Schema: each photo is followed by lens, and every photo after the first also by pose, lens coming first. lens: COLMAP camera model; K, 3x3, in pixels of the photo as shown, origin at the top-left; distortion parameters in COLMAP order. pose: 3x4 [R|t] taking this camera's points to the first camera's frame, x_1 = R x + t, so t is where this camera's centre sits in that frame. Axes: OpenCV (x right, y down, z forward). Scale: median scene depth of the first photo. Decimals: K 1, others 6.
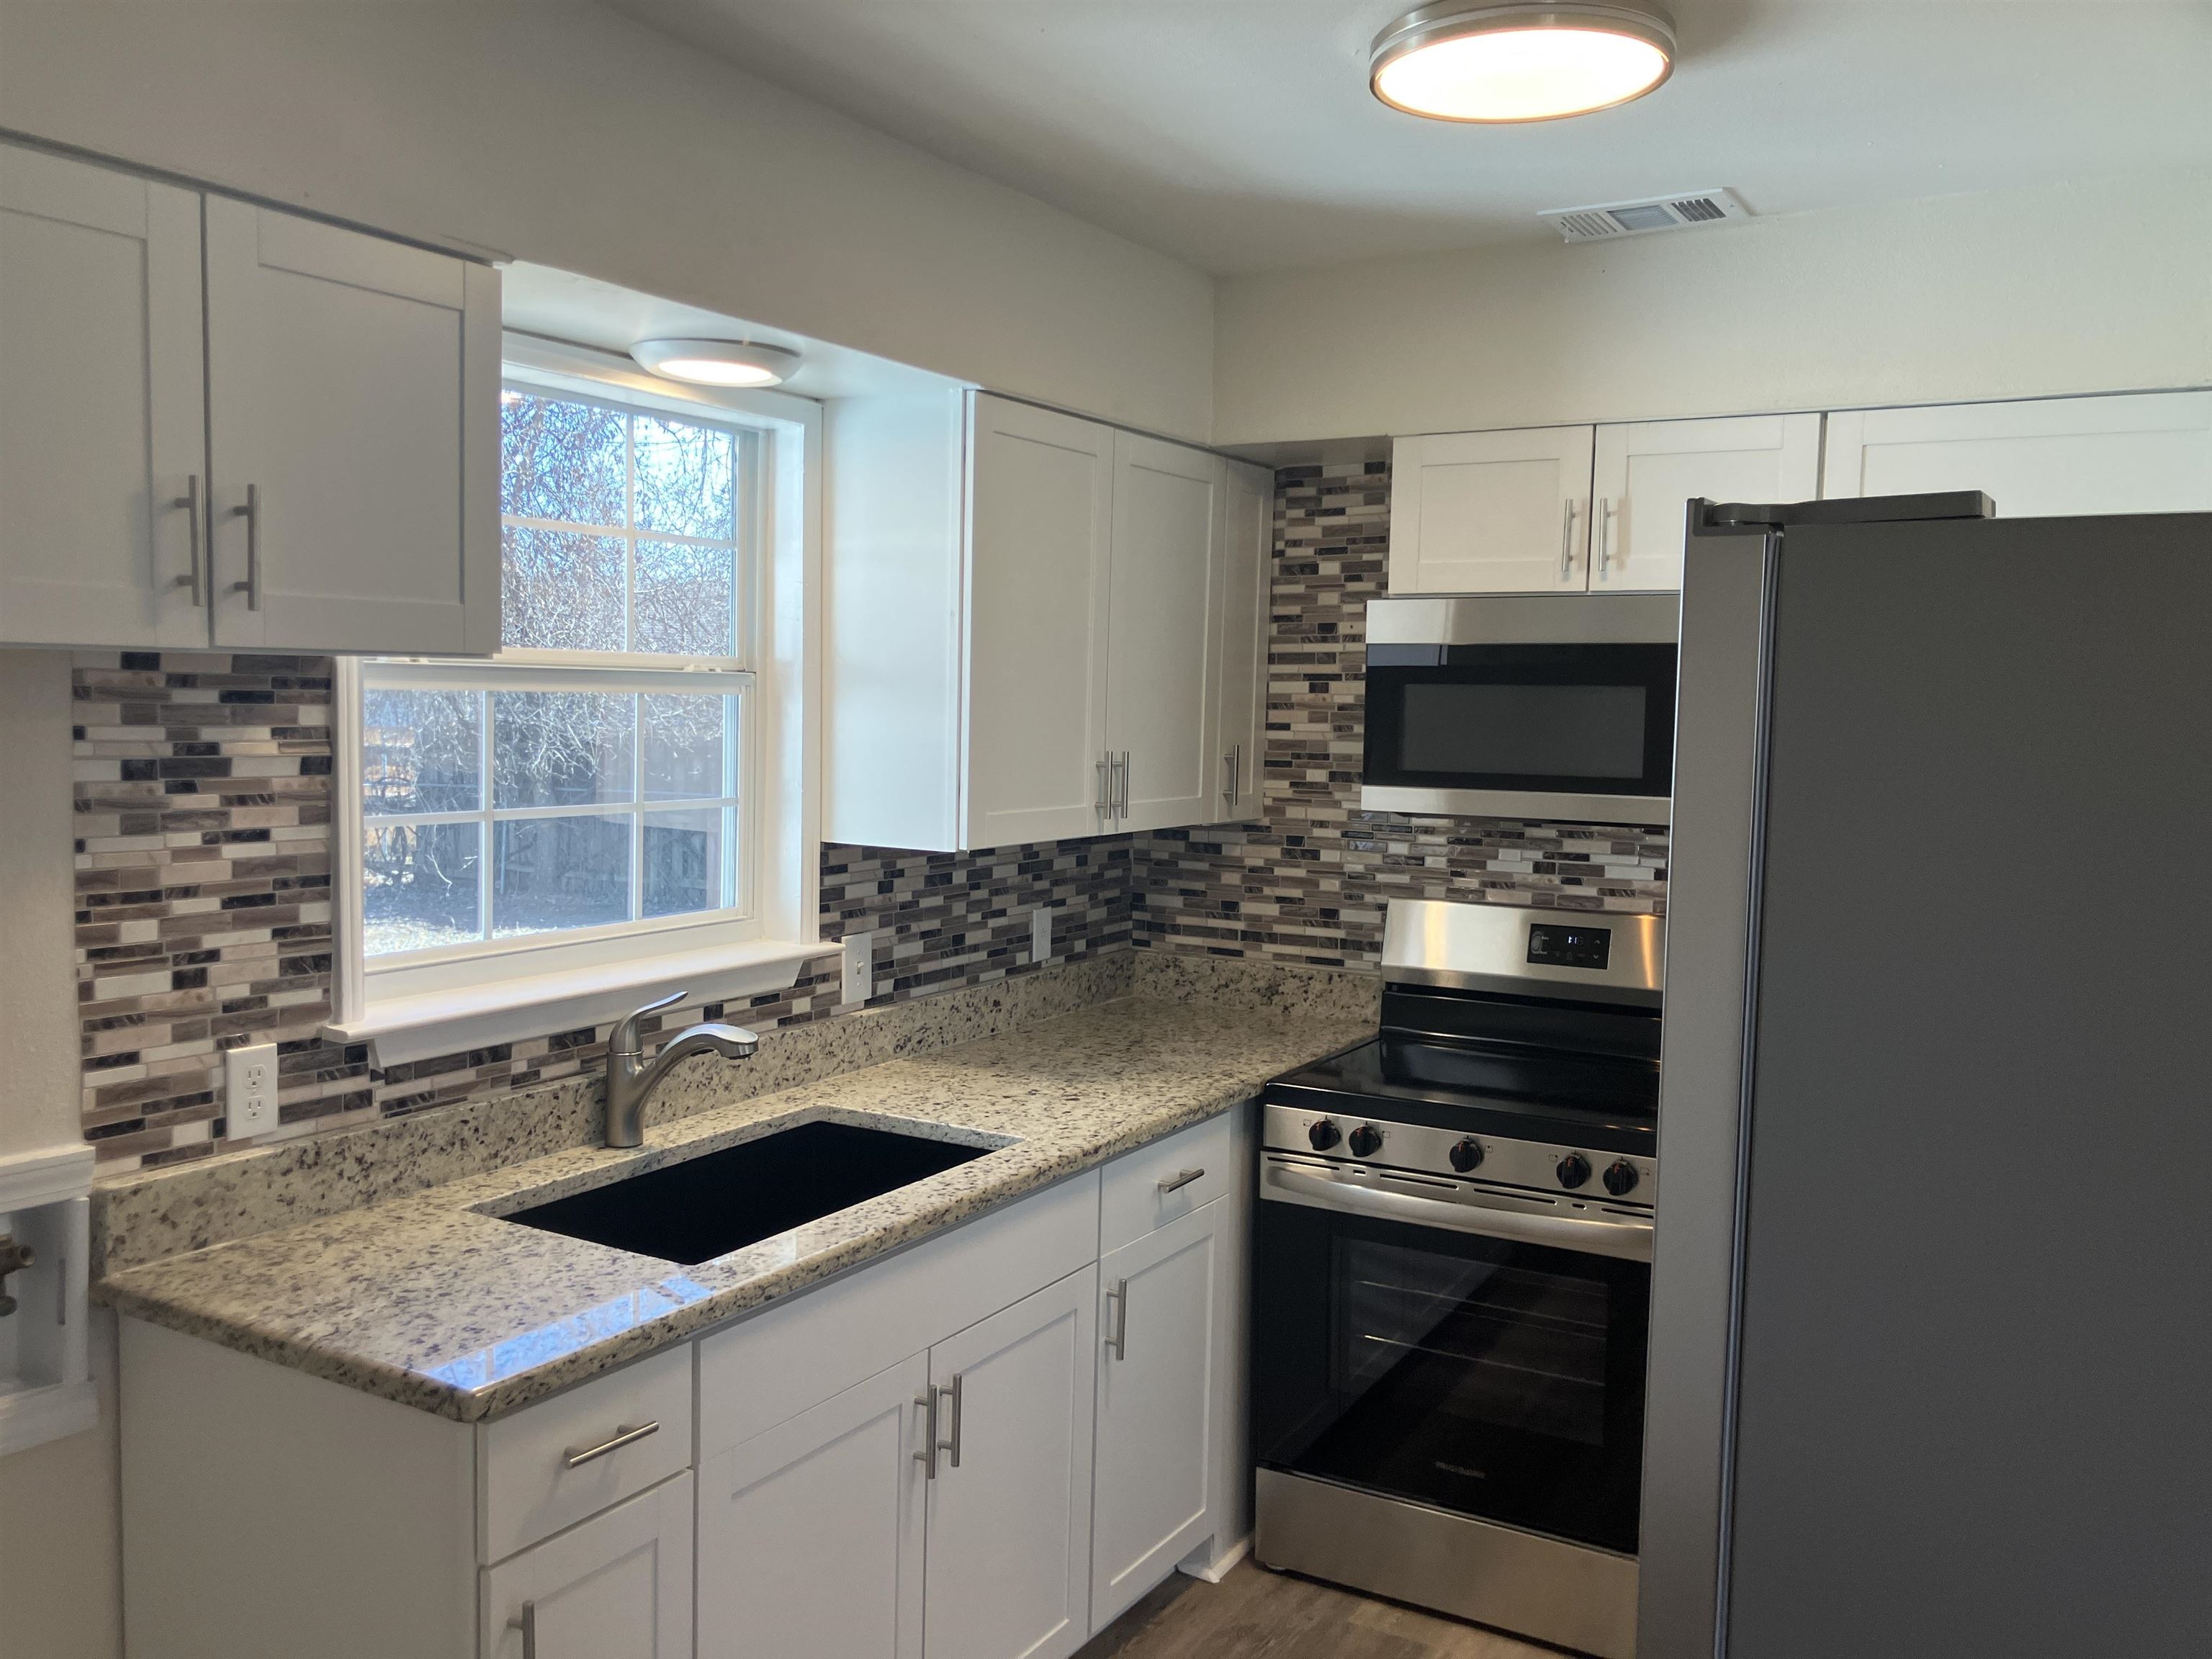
lens RADIAL K [[1809.9, 0, 1106.0], [0, 1809.9, 829.5], [0, 0, 1]] dist [0.004796, 0.001025]
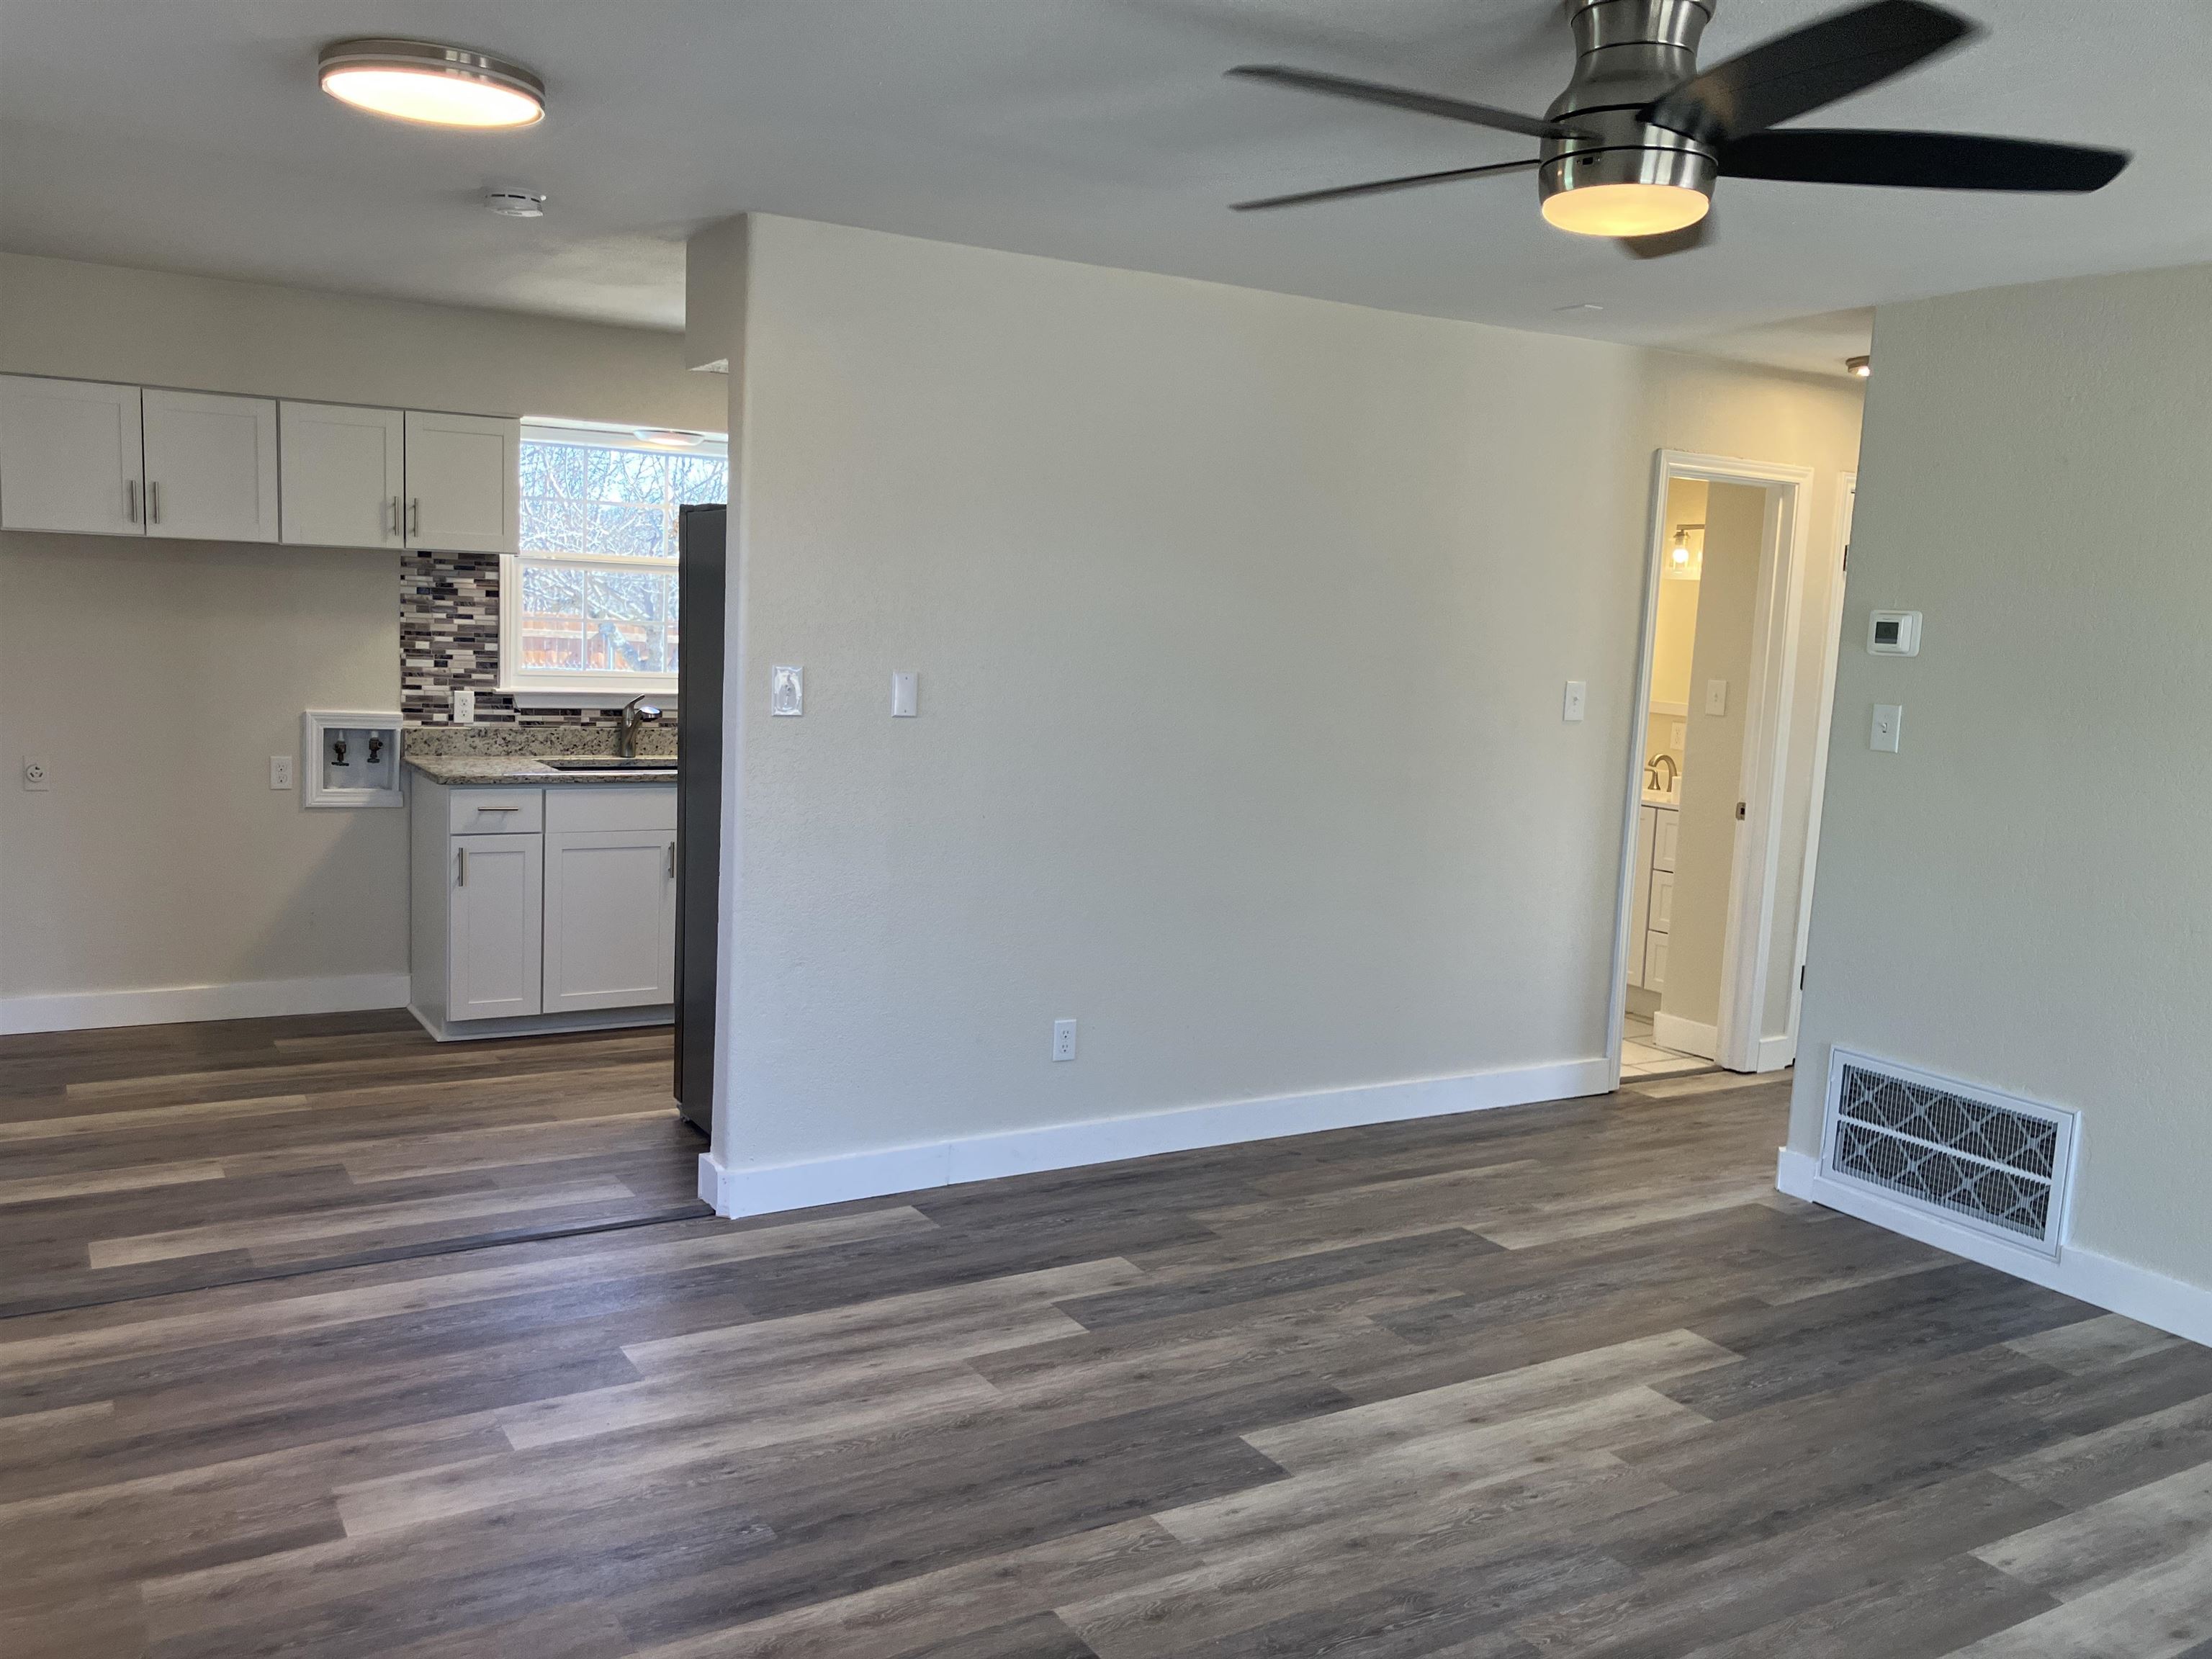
lens RADIAL K [[1822.1, 0, 1106.0], [0, 1822.1, 829.5], [0, 0, 1]] dist [0.002613, 0.000347]
pose [[0.881645, 0.082638, -0.464621, 1.728577], [-0.064777, 0.996421, 0.054307, 0.112925], [0.467446, -0.017782, 0.883843, -1.042919]]
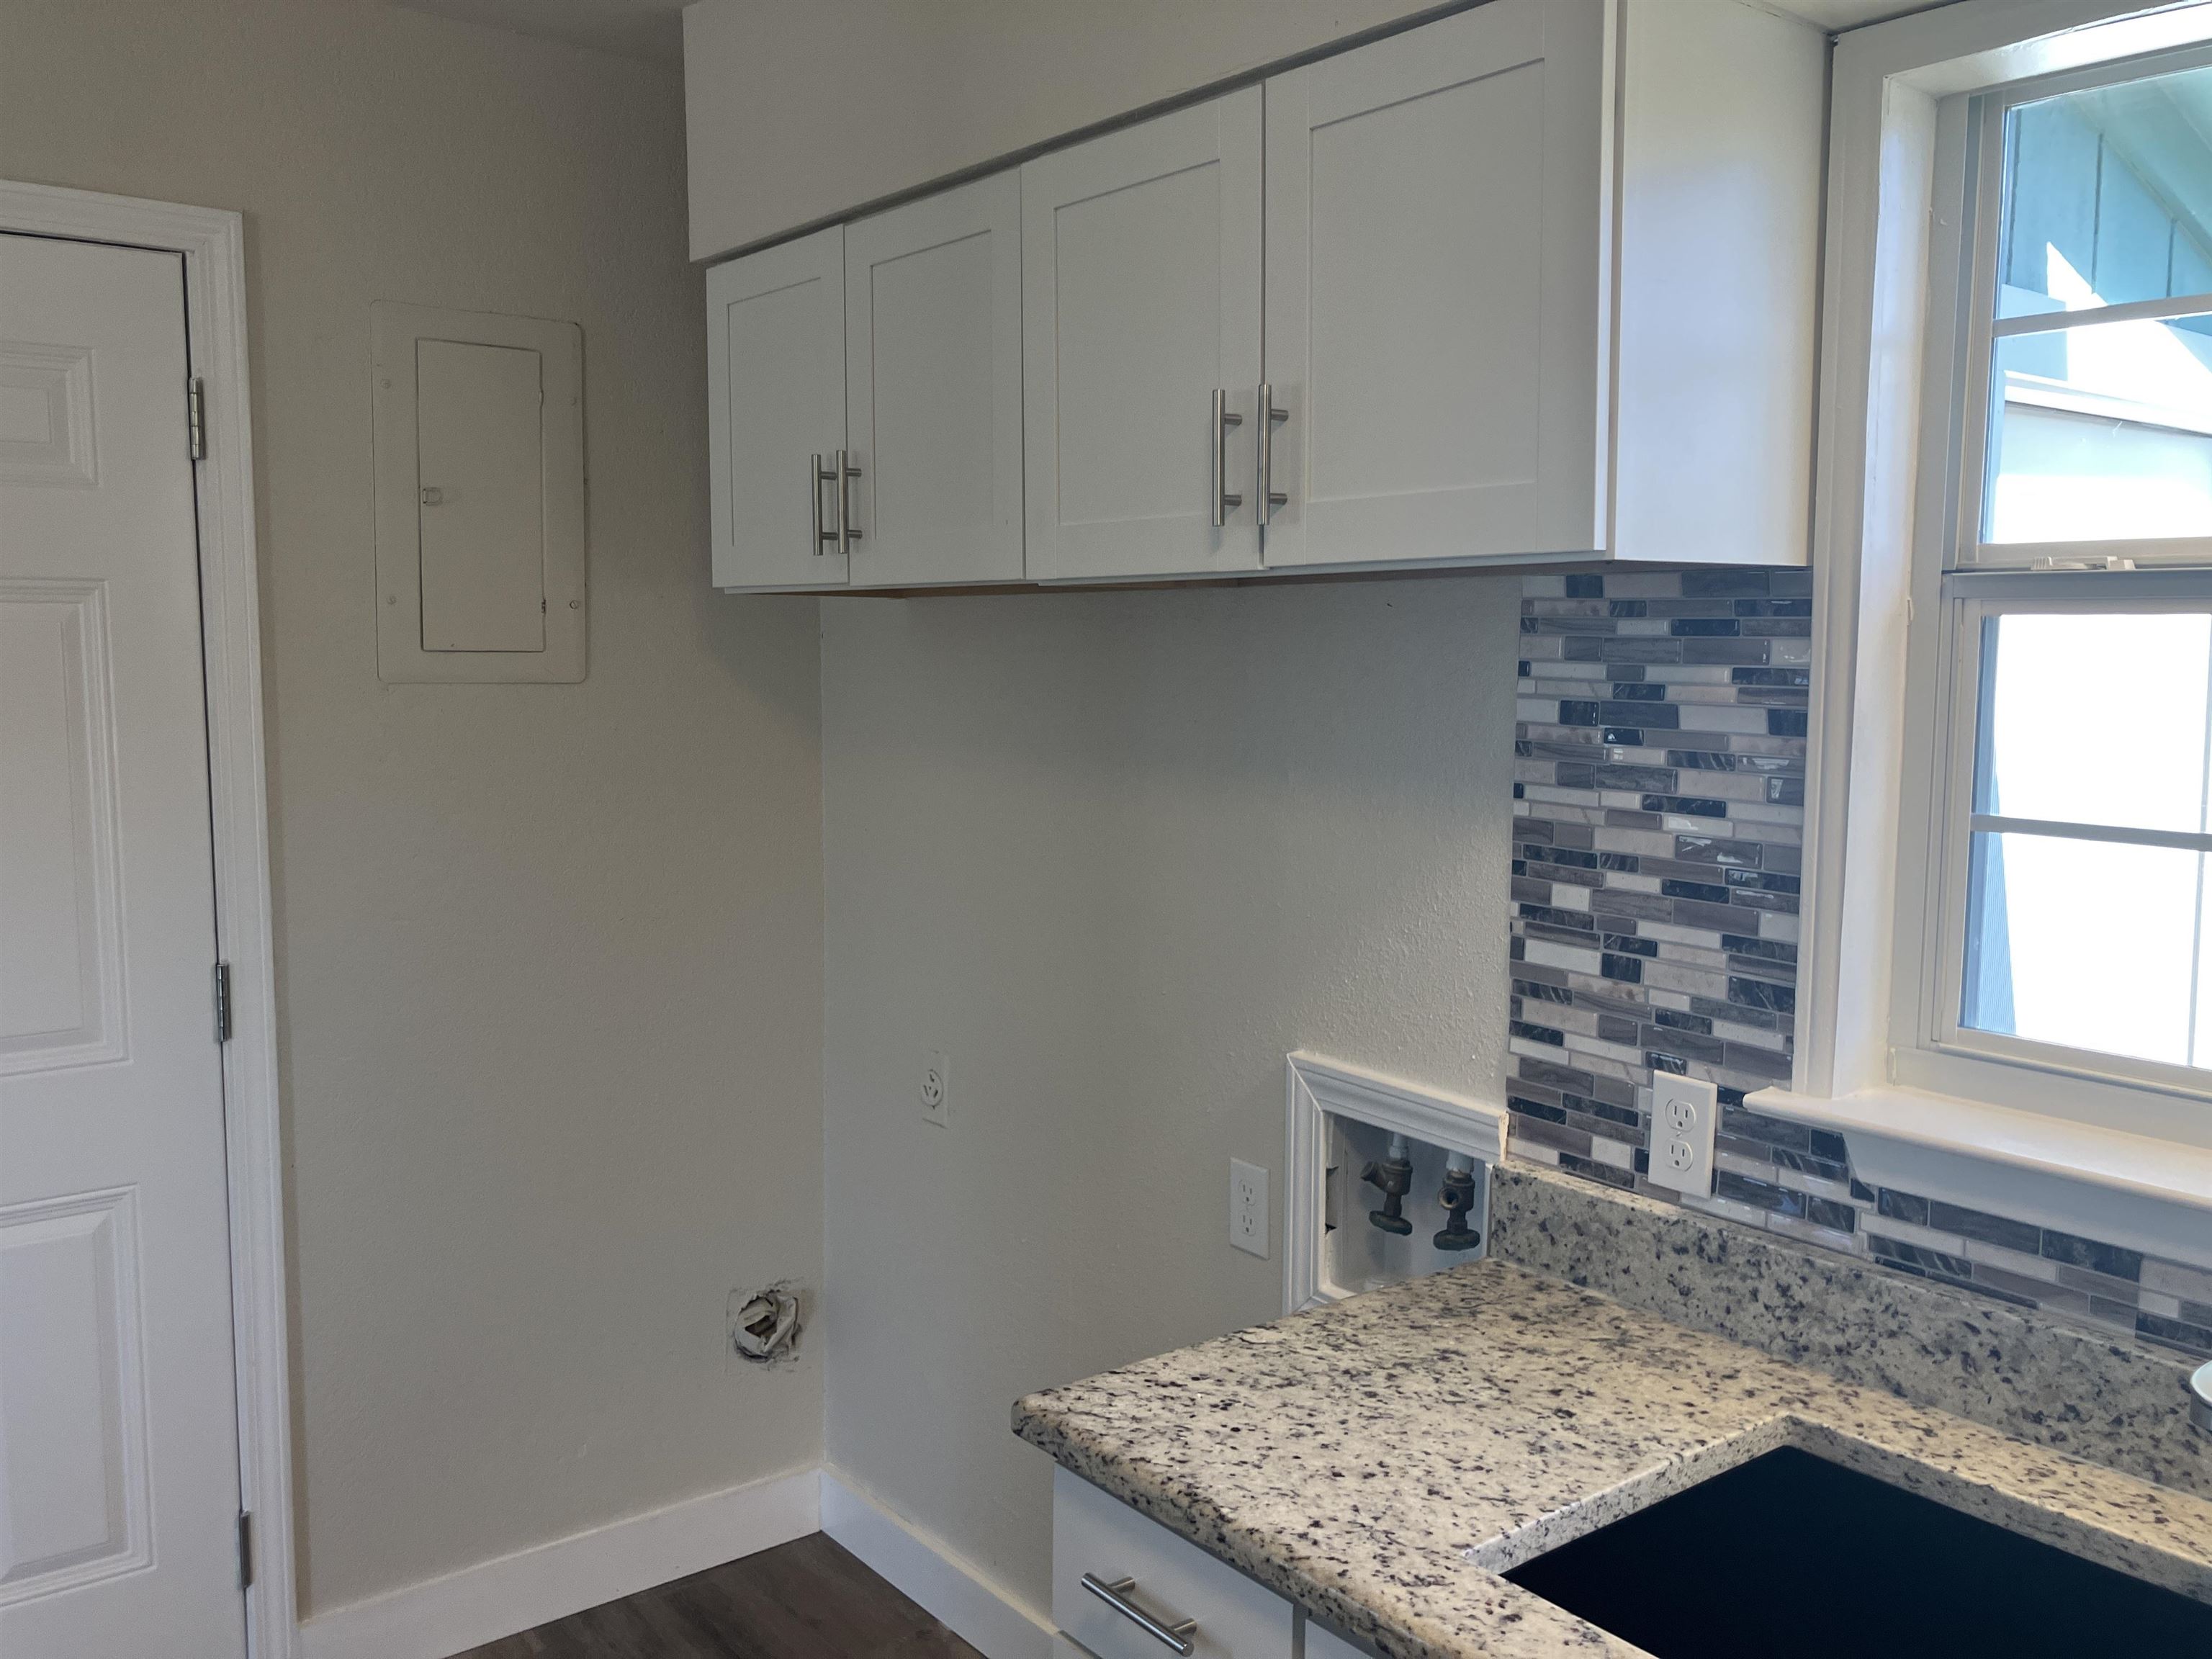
lens RADIAL K [[1860.2, 0, 1060.4], [0, 1860.2, 802.3], [0, 0, 1]] dist [0.000974, -0.002912]
pose [[-0.383198, 0.061302, -0.921630, 0.352395], [-0.083303, 0.991435, 0.100581, -0.054052], [0.919902, 0.115317, -0.374809, 1.013886]]
